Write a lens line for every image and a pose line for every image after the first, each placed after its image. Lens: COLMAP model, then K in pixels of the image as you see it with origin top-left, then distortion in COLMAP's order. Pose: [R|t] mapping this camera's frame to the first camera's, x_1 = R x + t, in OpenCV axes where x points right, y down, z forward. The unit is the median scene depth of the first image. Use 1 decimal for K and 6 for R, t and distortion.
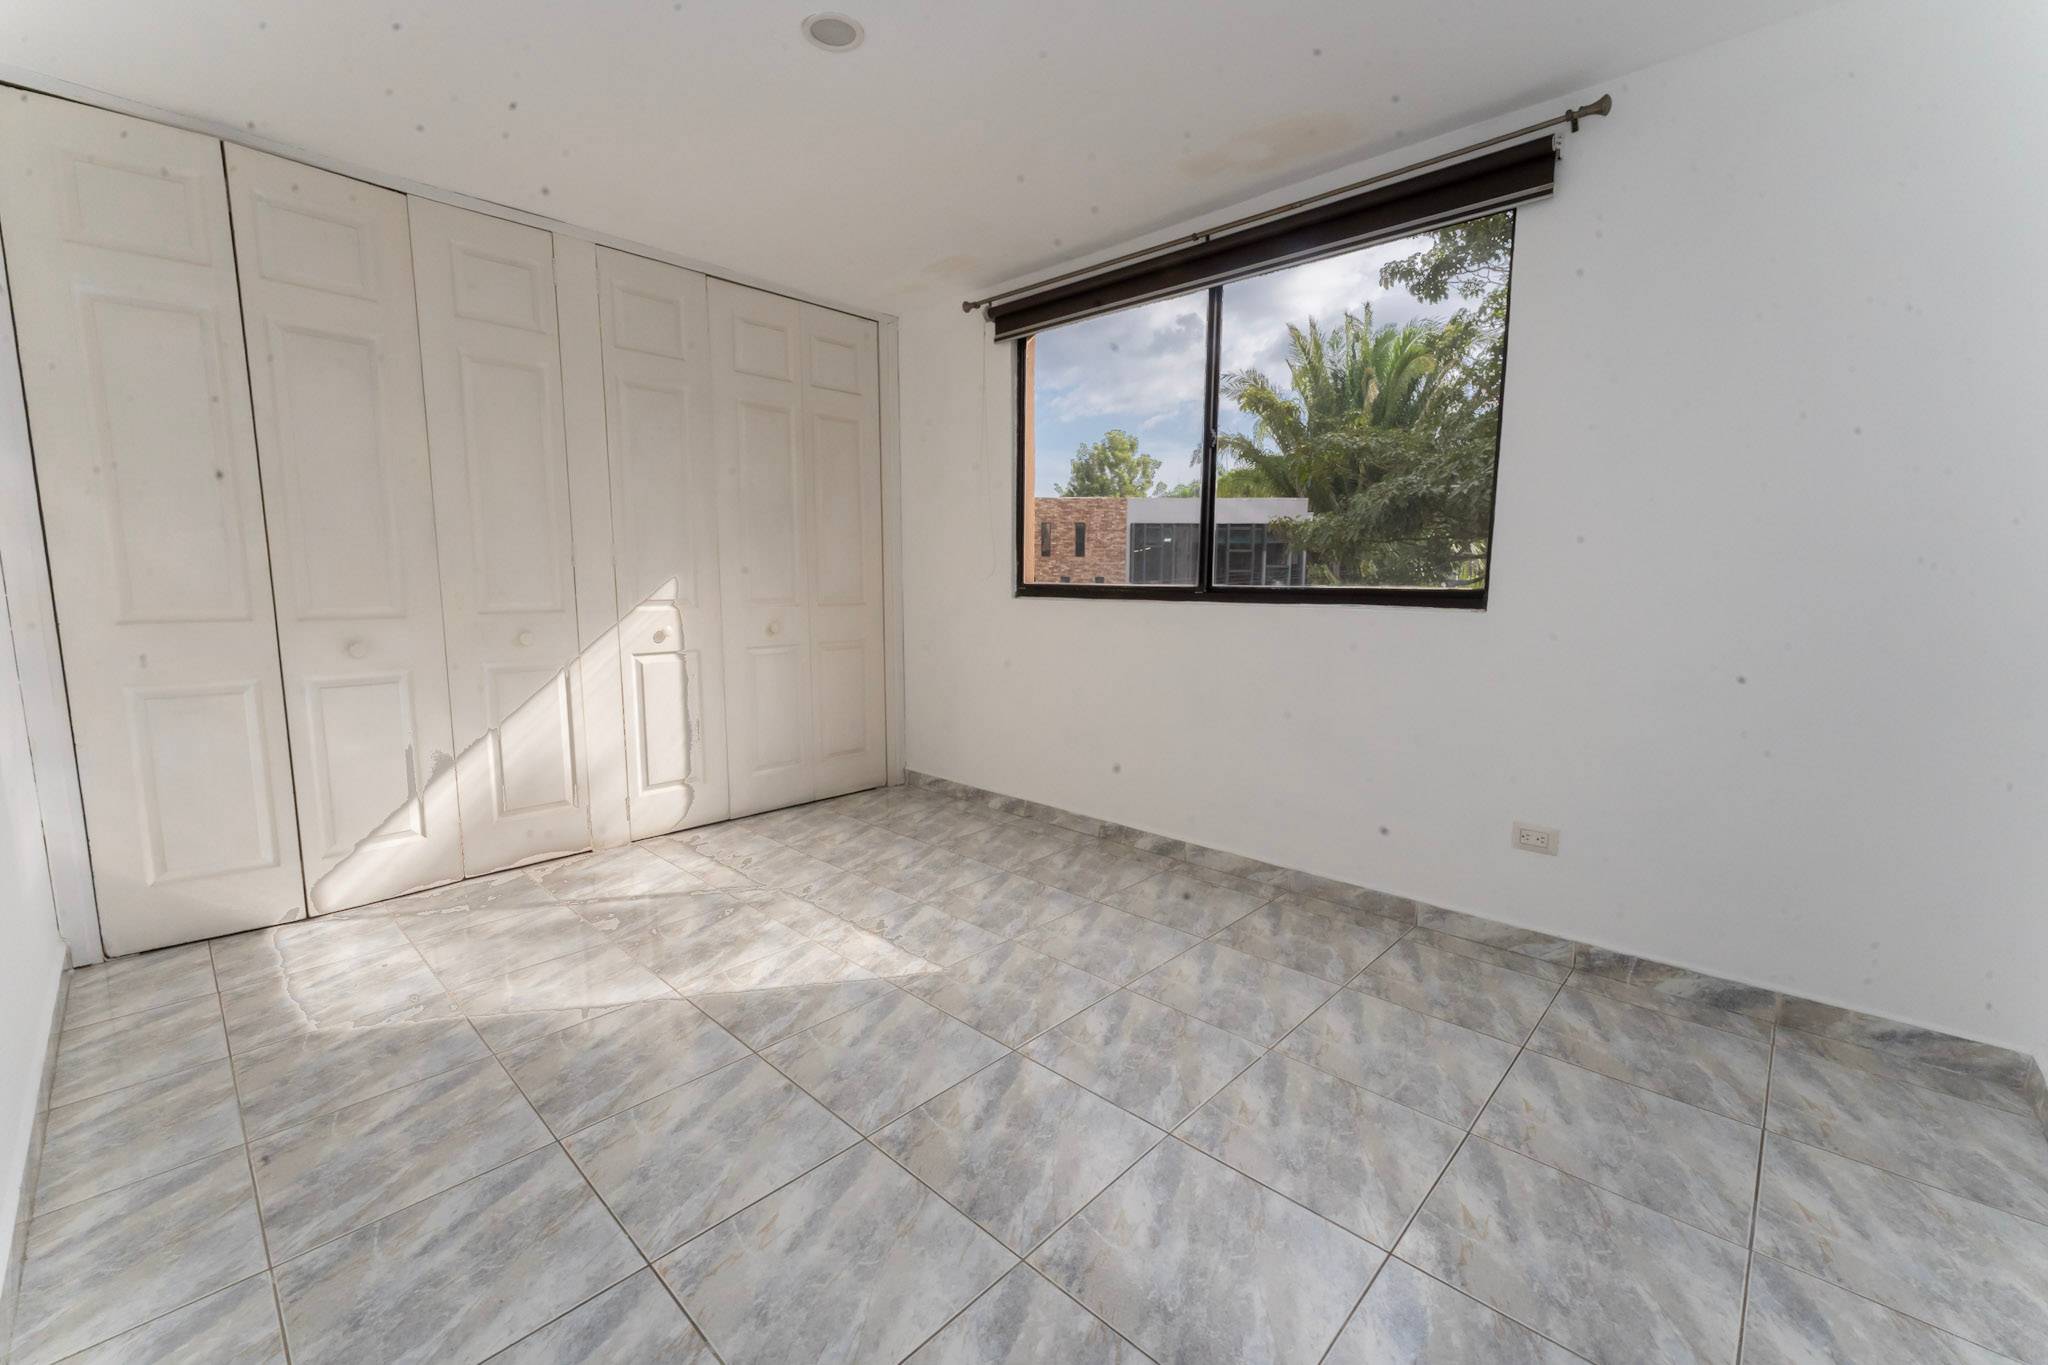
lens RADIAL K [[829.4, 0, 1017.2], [0, 829.4, 682.7], [0, 0, 1]] dist [-0.001630, 0.000183]
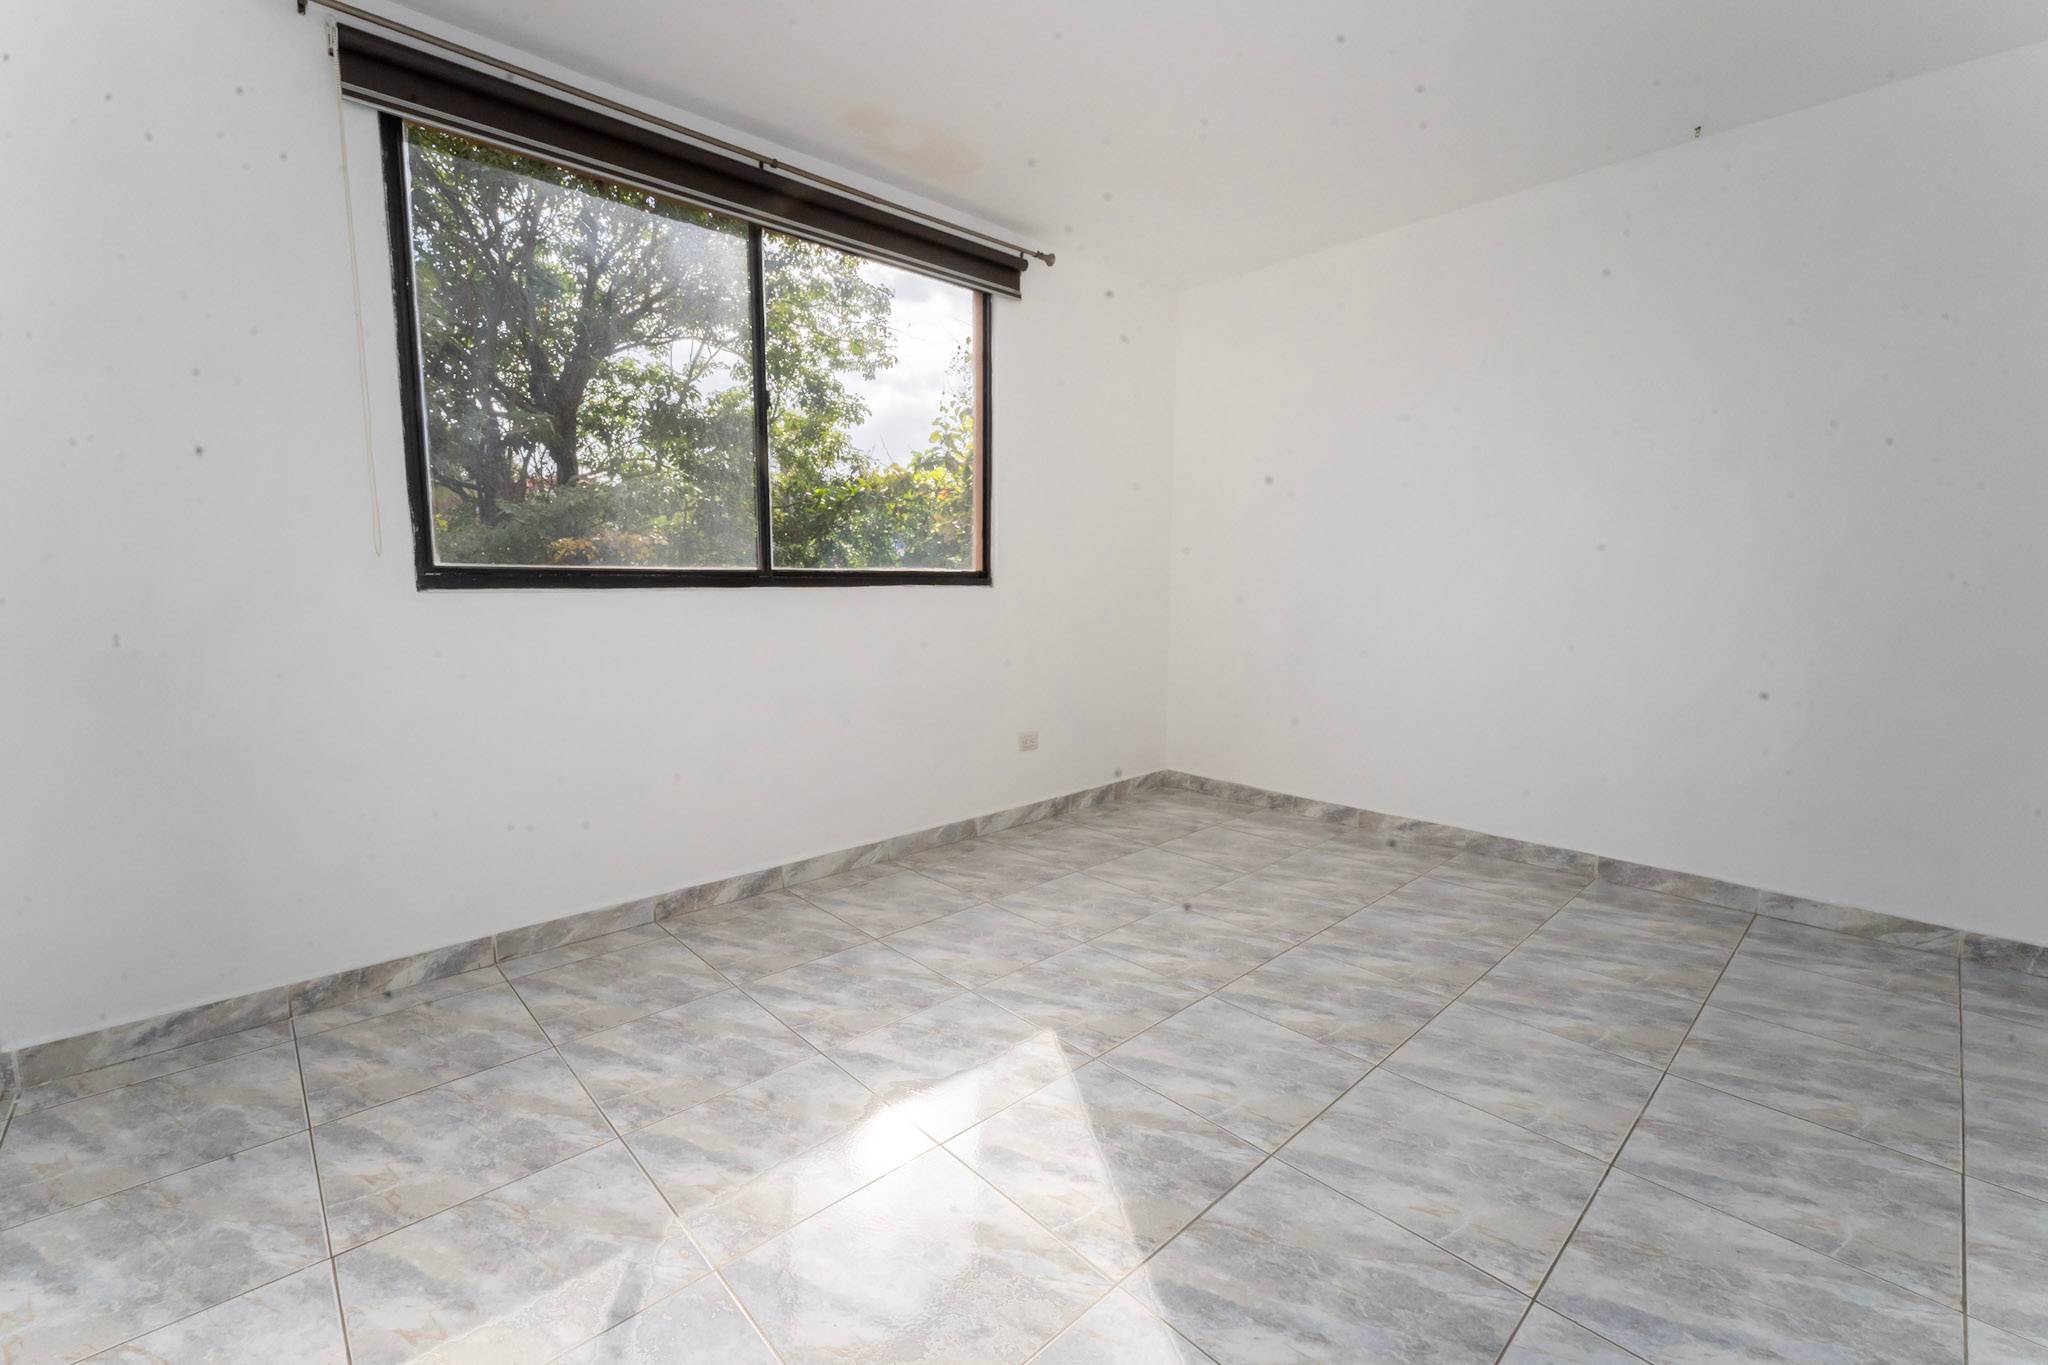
lens RADIAL K [[856.2, 0, 1018.4], [0, 856.2, 671.3], [0, 0, 1]] dist [0.002434, 0.000142]
pose [[0.065278, -0.112253, 0.991533, -0.755946], [0.126831, 0.986527, 0.103337, -0.079498], [-0.989774, 0.119012, 0.078636, 0.784895]]
